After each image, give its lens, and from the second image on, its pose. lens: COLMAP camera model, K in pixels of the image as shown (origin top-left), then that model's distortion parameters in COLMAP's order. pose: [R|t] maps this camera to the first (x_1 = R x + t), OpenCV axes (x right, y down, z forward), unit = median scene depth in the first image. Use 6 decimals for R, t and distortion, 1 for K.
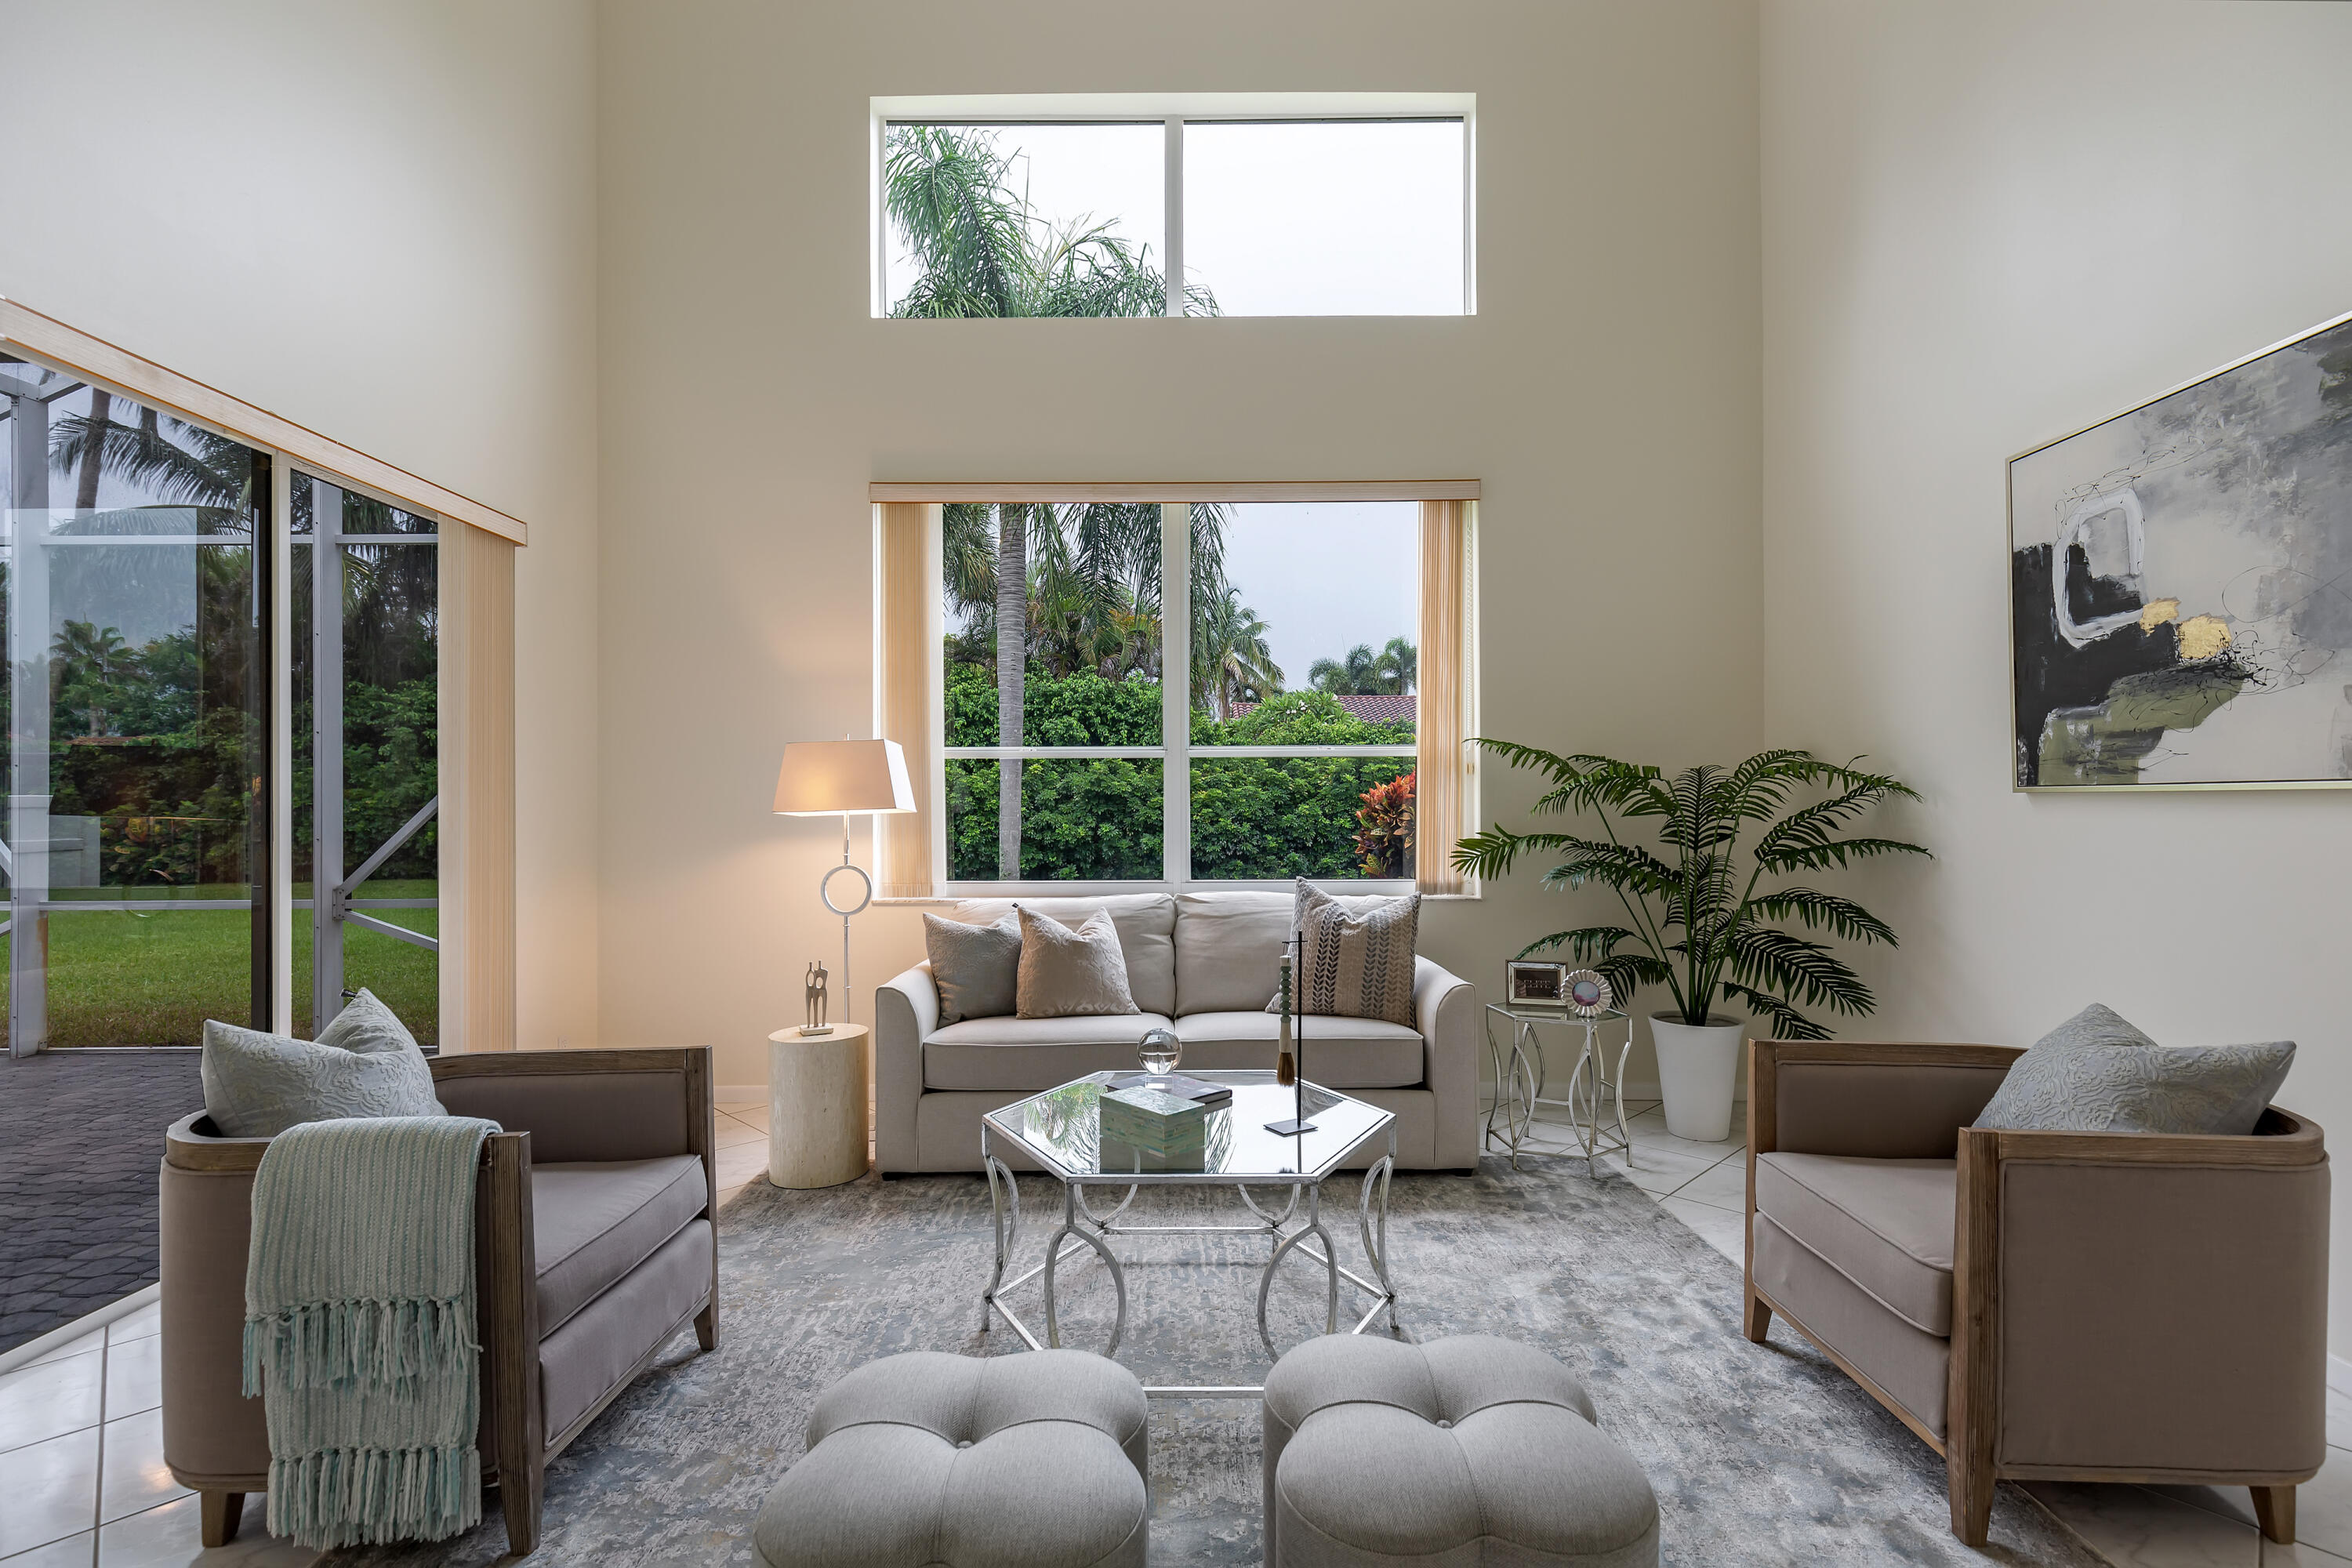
lens RADIAL K [[1058.4, 0, 1177.9], [0, 1058.4, 794.5], [0, 0, 1]] dist [0.003564, 0.000040]
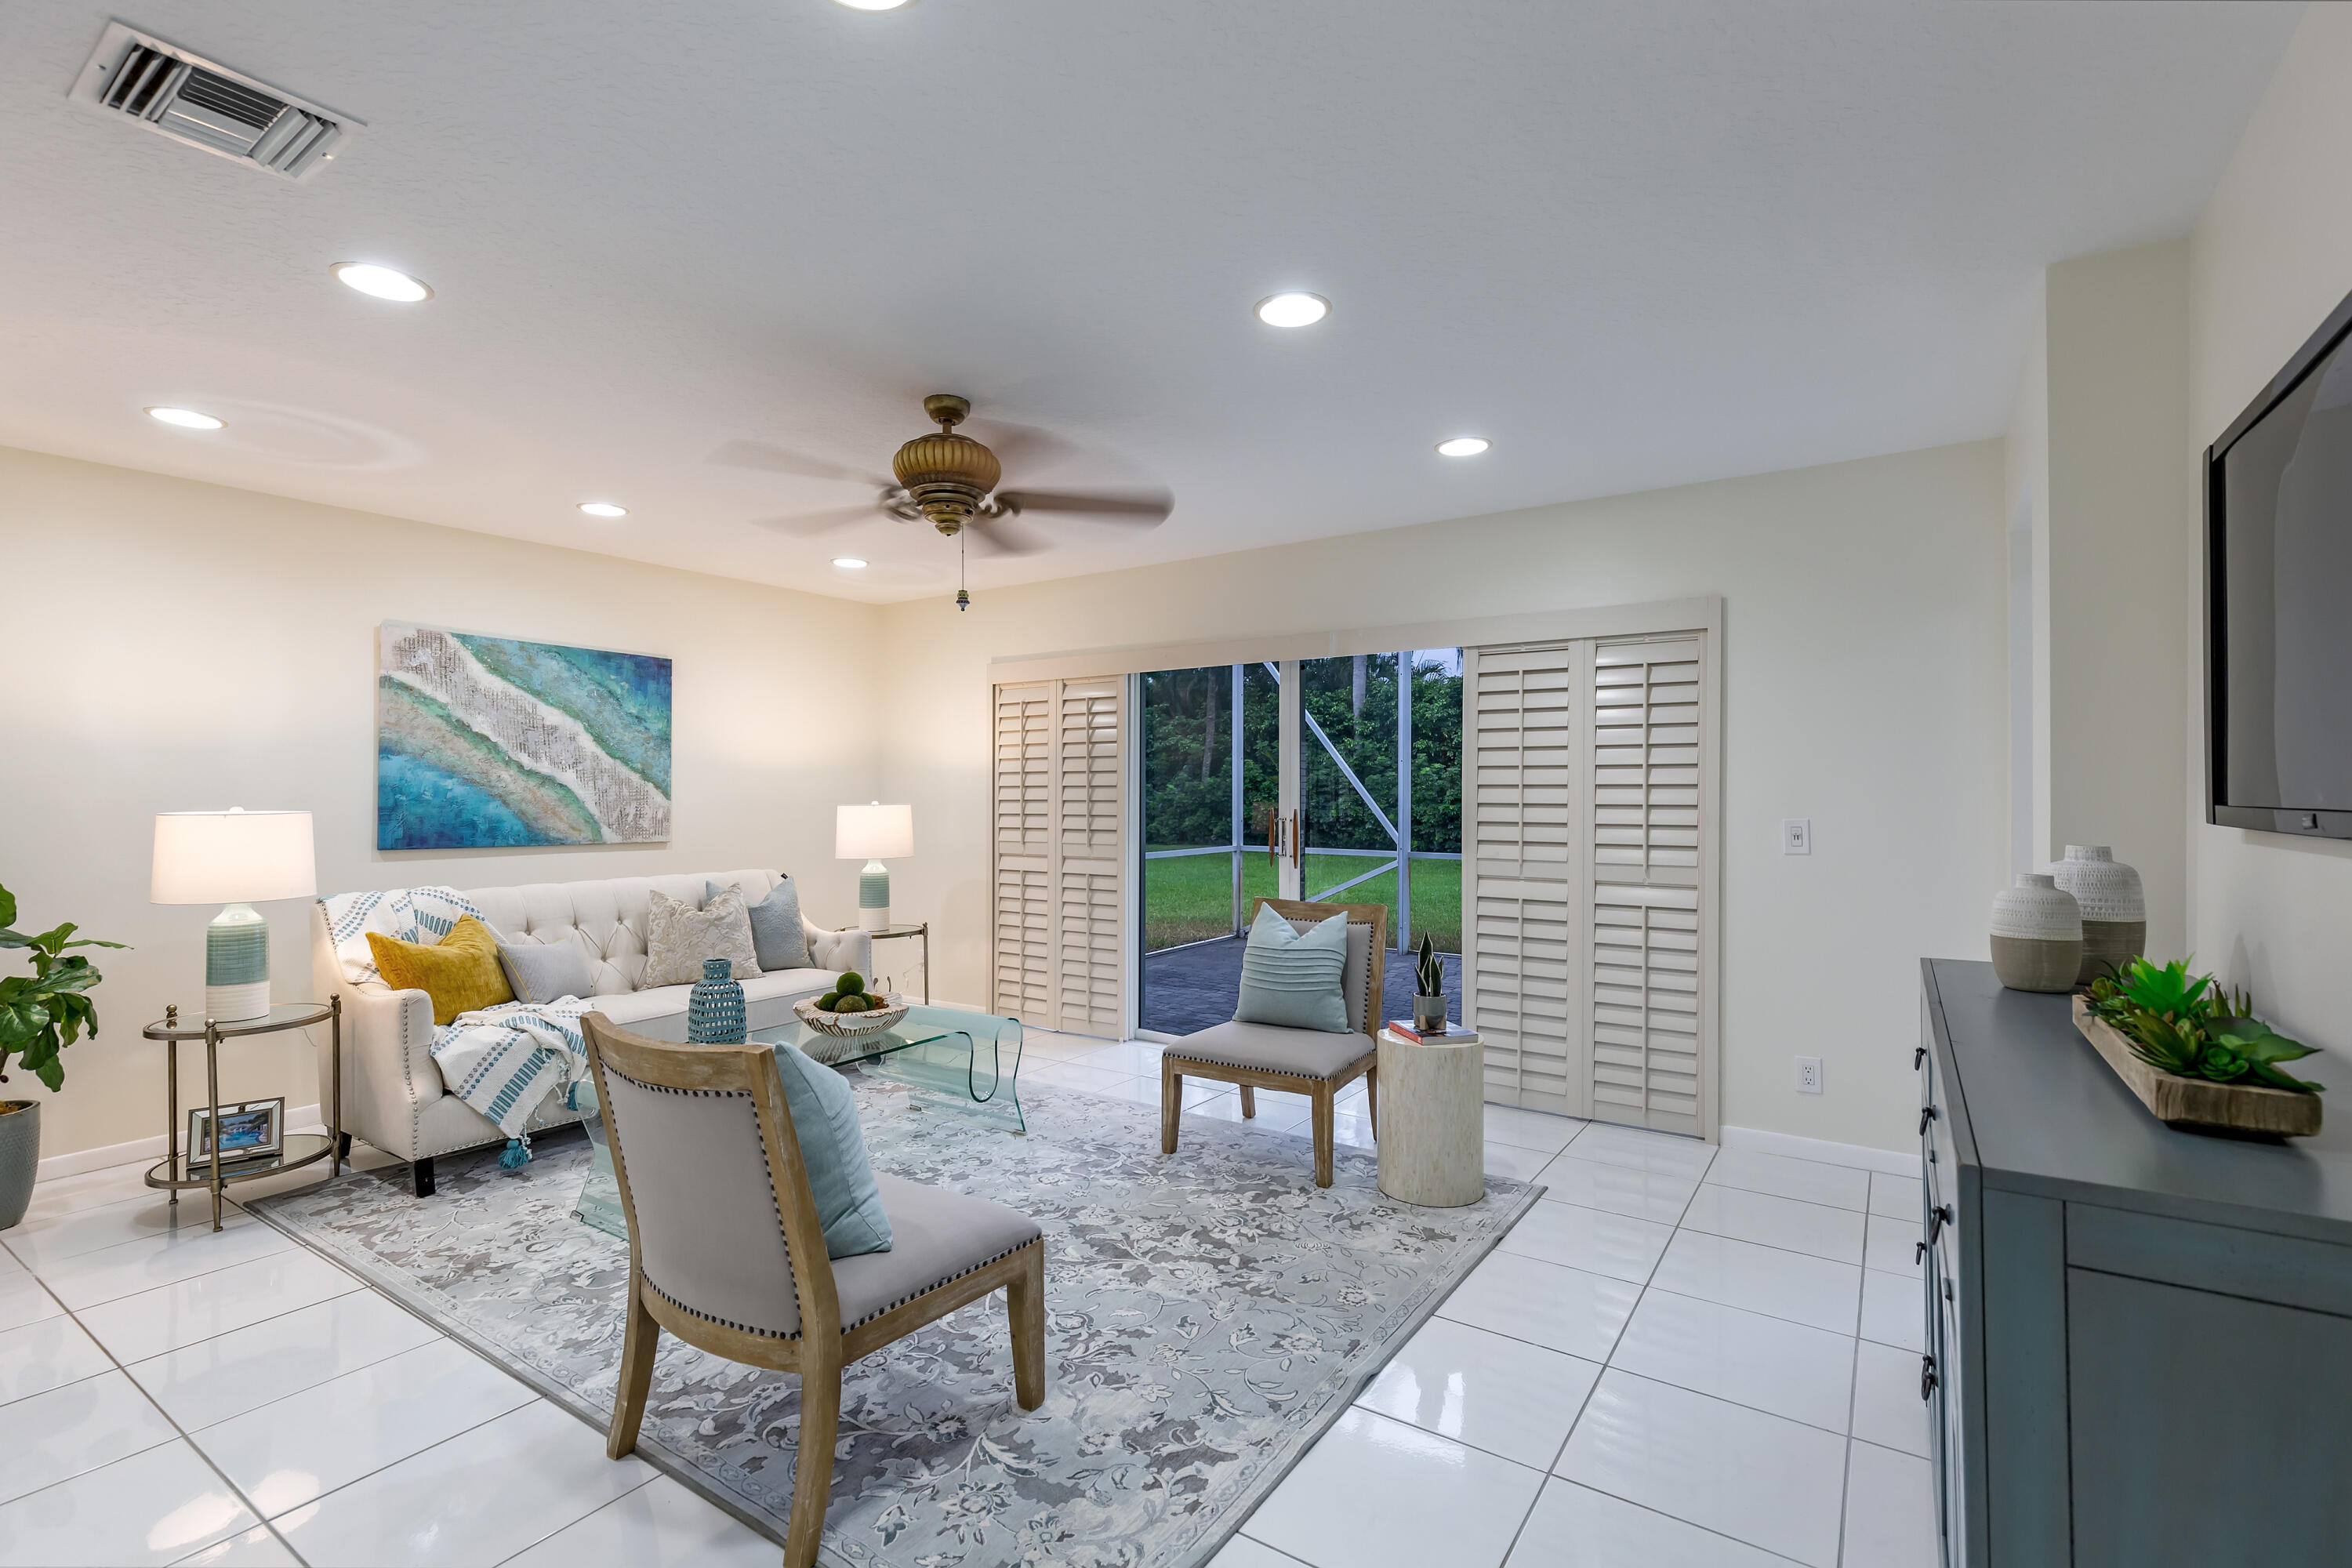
lens RADIAL K [[1050.6, 0, 1176.0], [0, 1050.6, 784.0], [0, 0, 1]] dist [0.014061, 0.000023]
pose [[0.829790, 0.002089, -0.558072, -0.845203], [0.000284, 0.999991, 0.004165, -0.002517], [0.558076, -0.003615, 0.829782, -0.668372]]
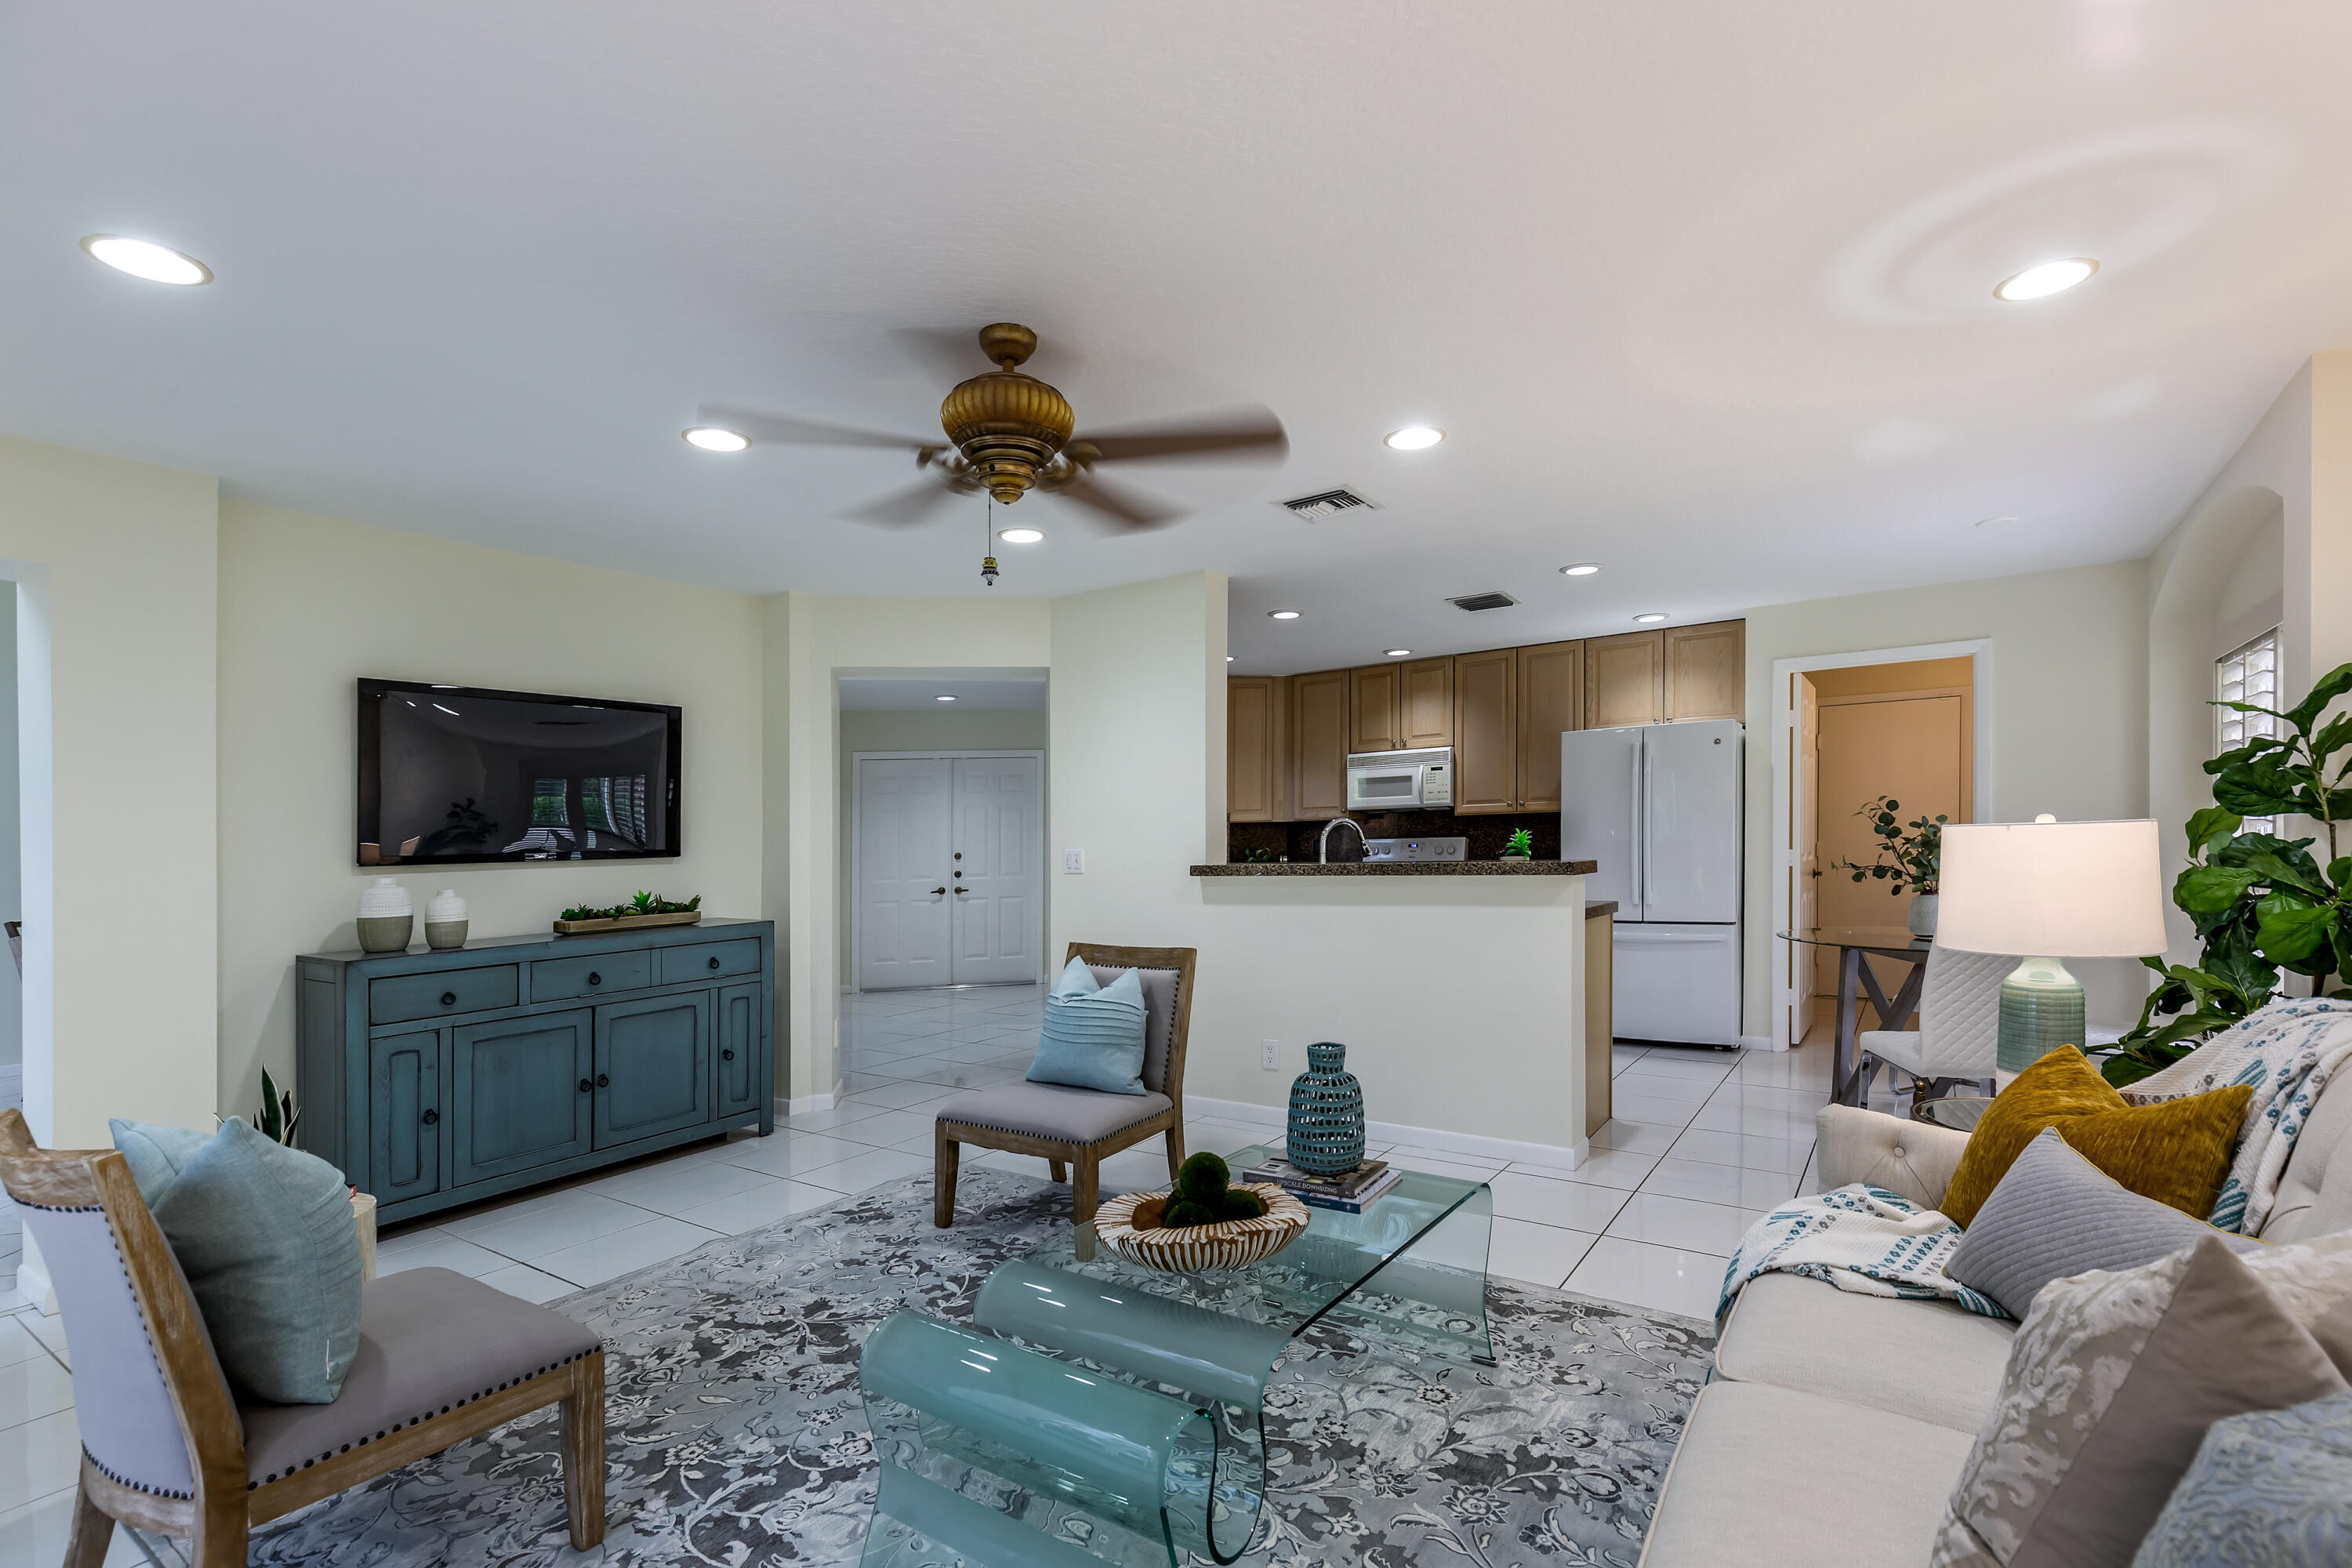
lens RADIAL K [[1079.5, 0, 1201.2], [0, 1079.5, 901.6], [0, 0, 1]] dist [0.002278, 0.000185]
pose [[-0.830128, -0.003722, 0.557561, -1.899828], [0.029612, 0.998272, 0.050752, 0.023265], [-0.556786, 0.058641, -0.828583, 0.363770]]
